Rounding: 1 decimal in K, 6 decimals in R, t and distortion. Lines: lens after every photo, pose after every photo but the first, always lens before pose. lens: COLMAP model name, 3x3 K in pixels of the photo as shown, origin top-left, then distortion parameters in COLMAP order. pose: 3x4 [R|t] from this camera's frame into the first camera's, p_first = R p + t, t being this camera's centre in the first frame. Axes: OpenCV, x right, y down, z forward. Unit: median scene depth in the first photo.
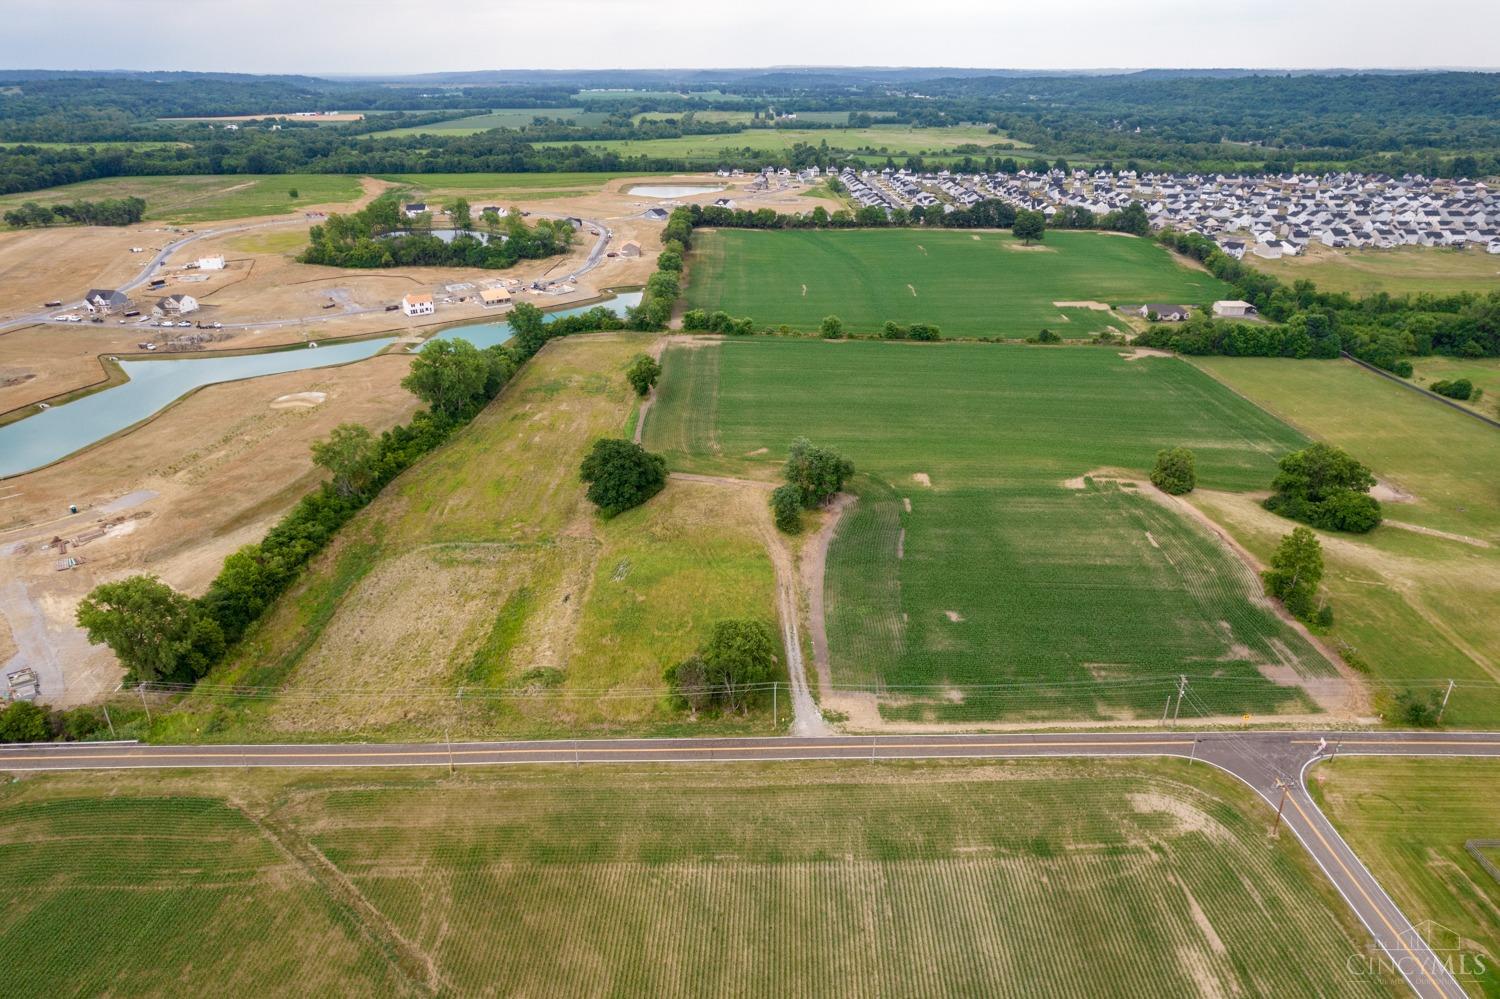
lens RADIAL K [[920.5, 0, 750.0], [0, 920.5, 499.5], [0, 0, 1]] dist [-0.075086, 0.077479]
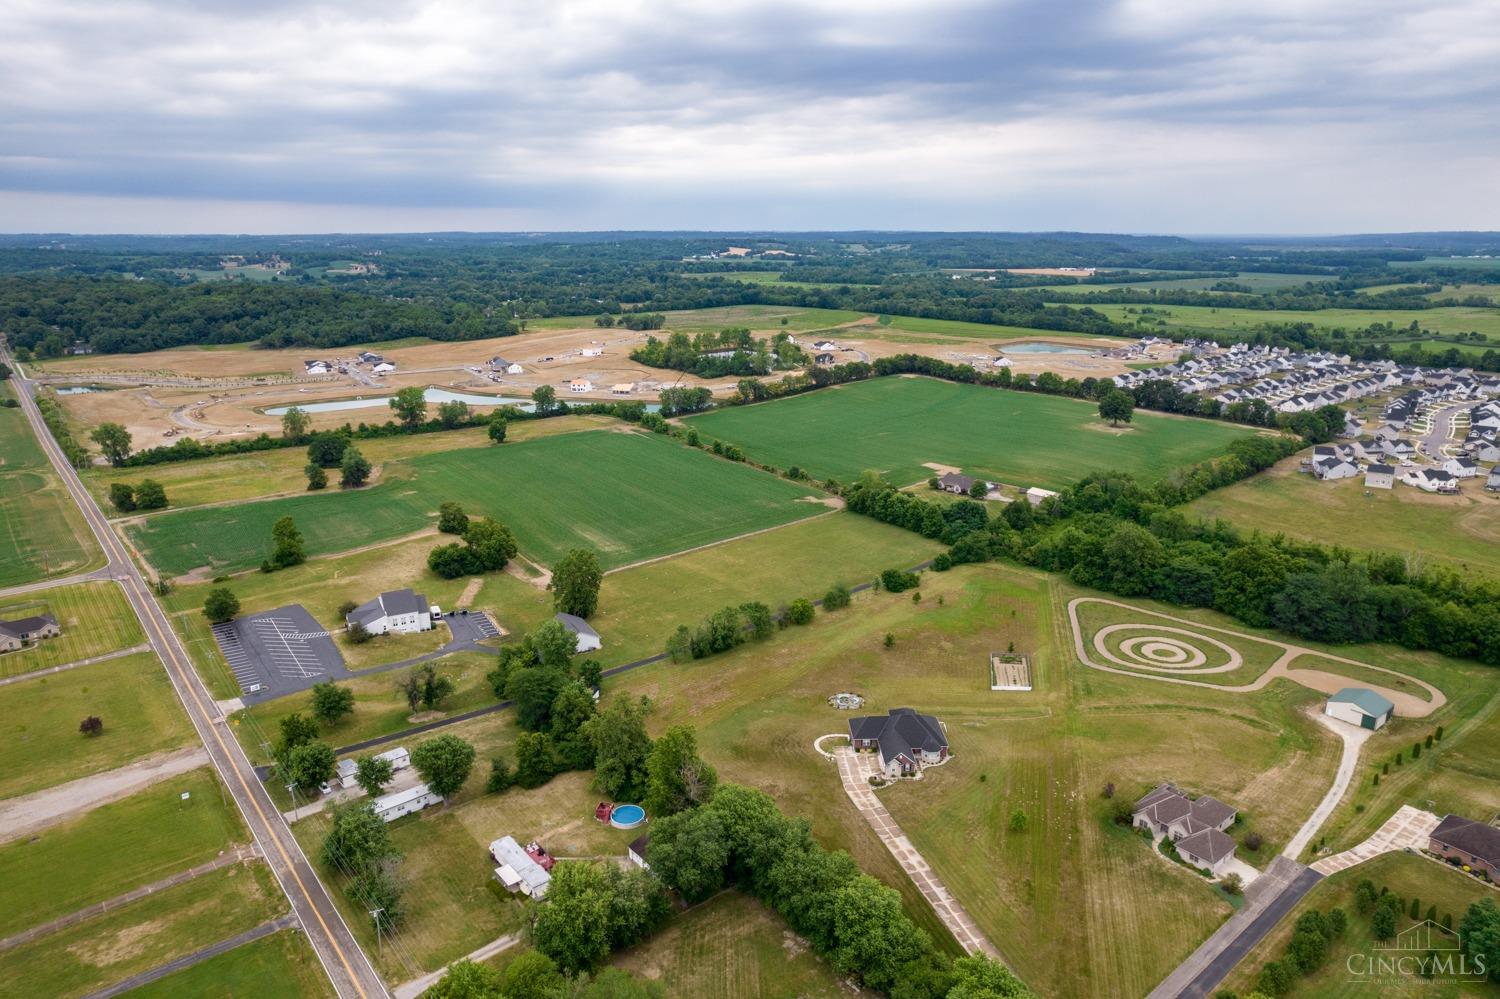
lens RADIAL K [[909.0, 0, 750.9], [0, 909.0, 521.1], [0, 0, 1]] dist [-0.070466, 0.069405]
pose [[0.664418, 0.229121, -0.711373, 1.027443], [-0.319983, 0.947402, 0.006279, -0.105951], [0.675396, 0.223455, 0.702786, 0.183052]]
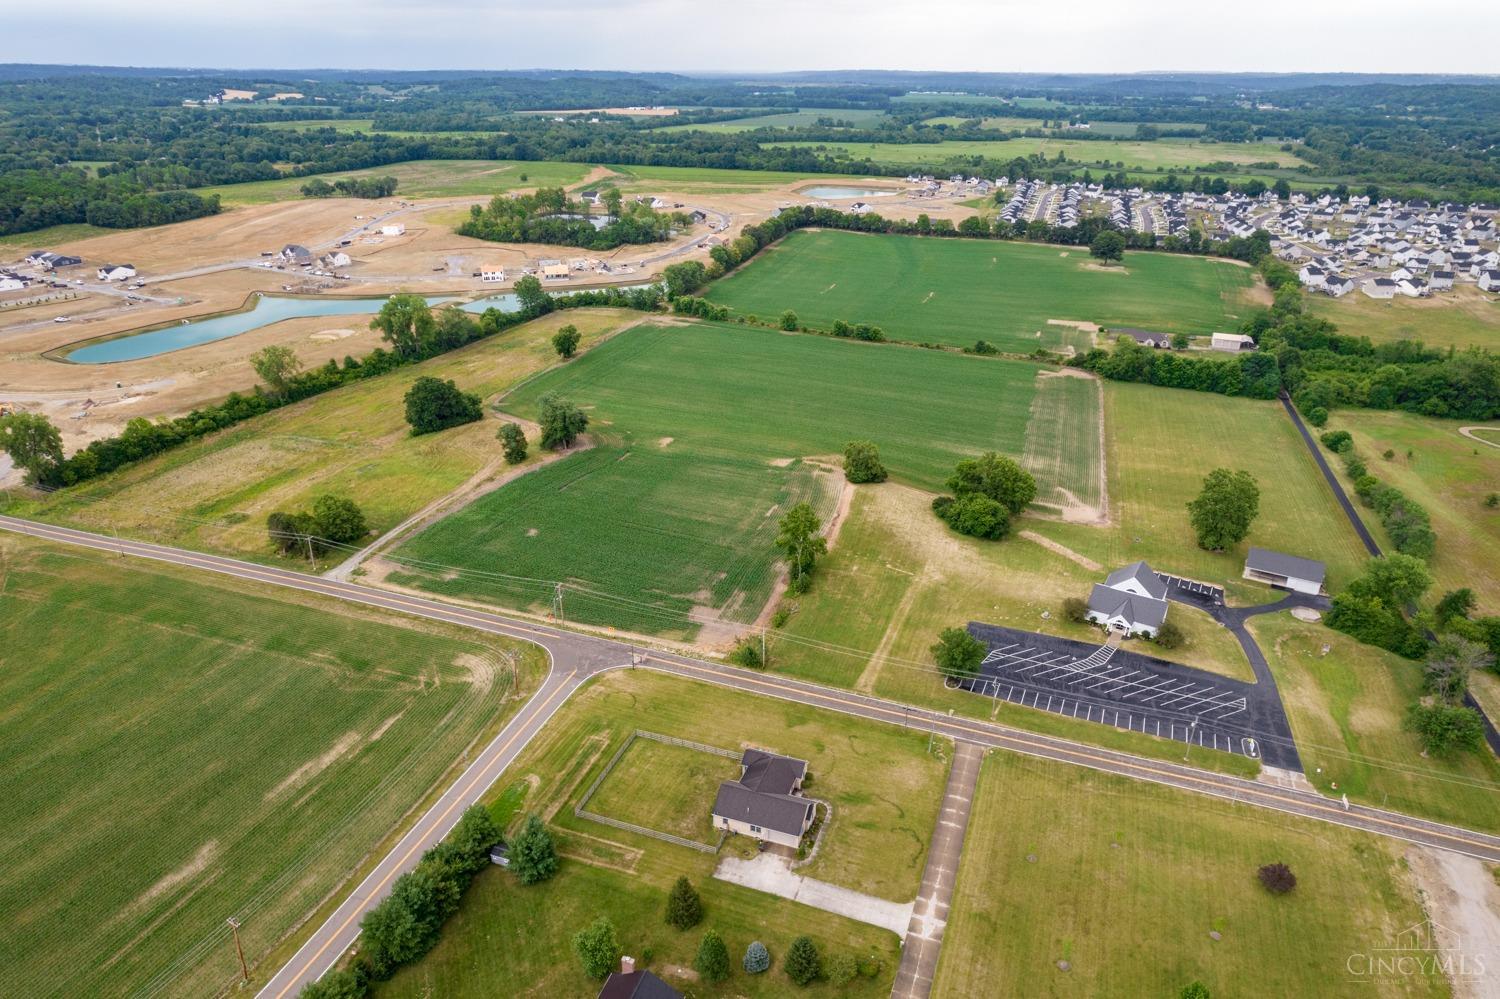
lens RADIAL K [[920.5, 0, 750.0], [0, 920.5, 499.5], [0, 0, 1]] dist [-0.075086, 0.077479]
pose [[0.942200, 0.149432, -0.299882, 0.386963], [-0.150001, 0.988457, 0.021261, 0.005518], [0.299597, 0.024950, 0.953739, -0.044239]]
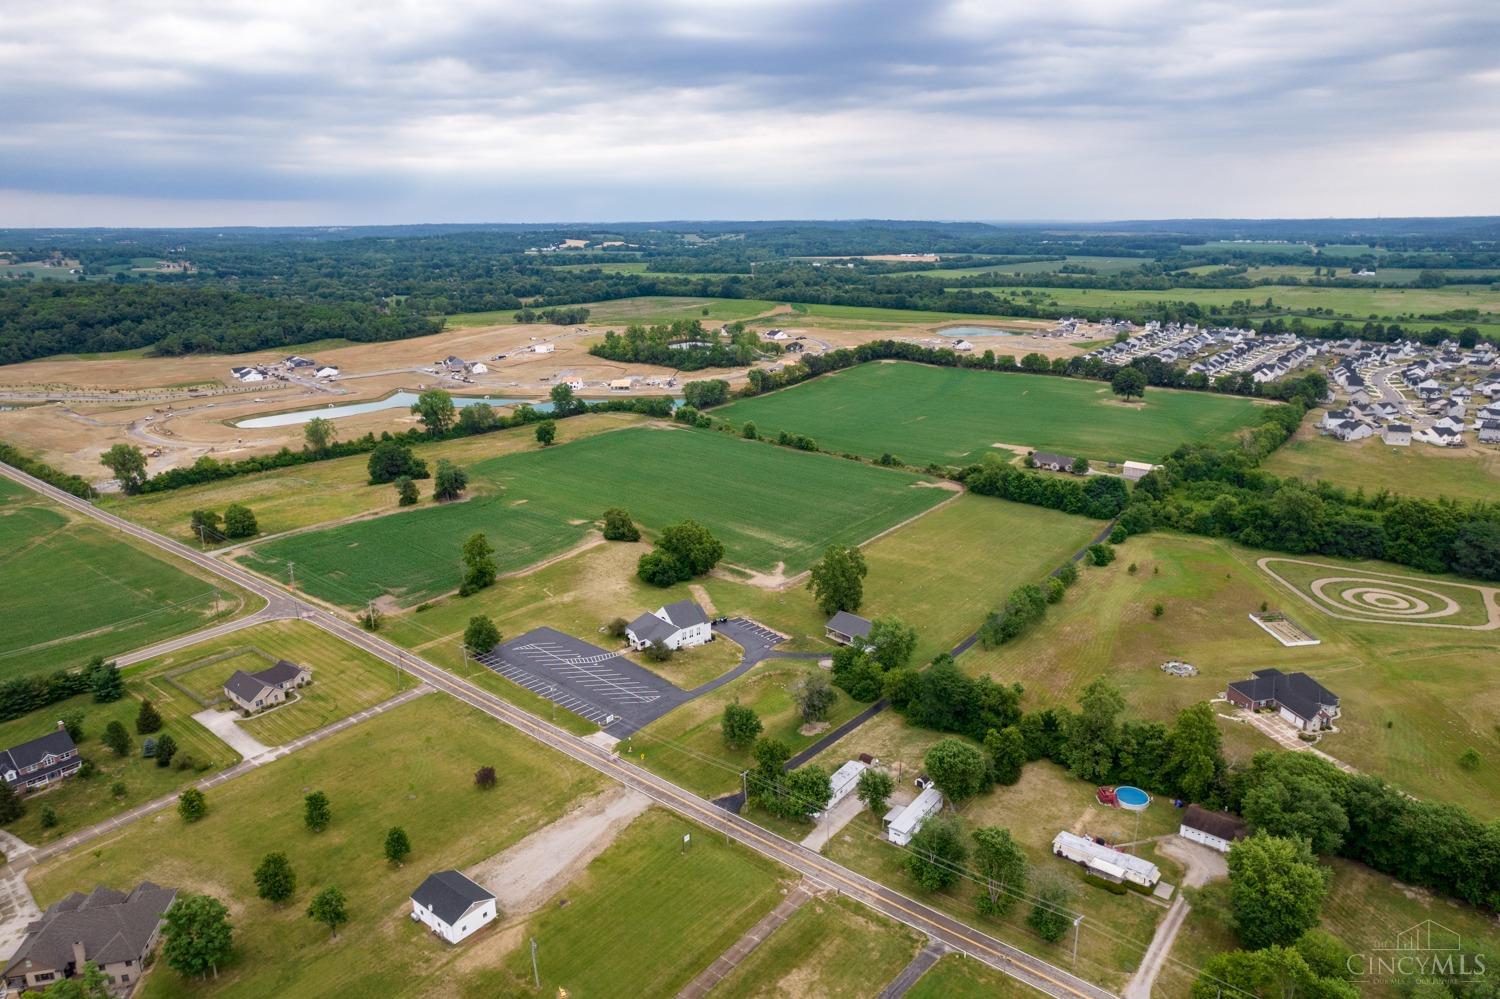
lens RADIAL K [[920.5, 0, 750.0], [0, 920.5, 499.5], [0, 0, 1]] dist [-0.075086, 0.077479]
pose [[0.792033, 0.173791, -0.585218, 0.808354], [-0.255865, 0.964864, -0.059753, -0.019826], [0.554271, 0.197063, 0.808672, 0.001824]]
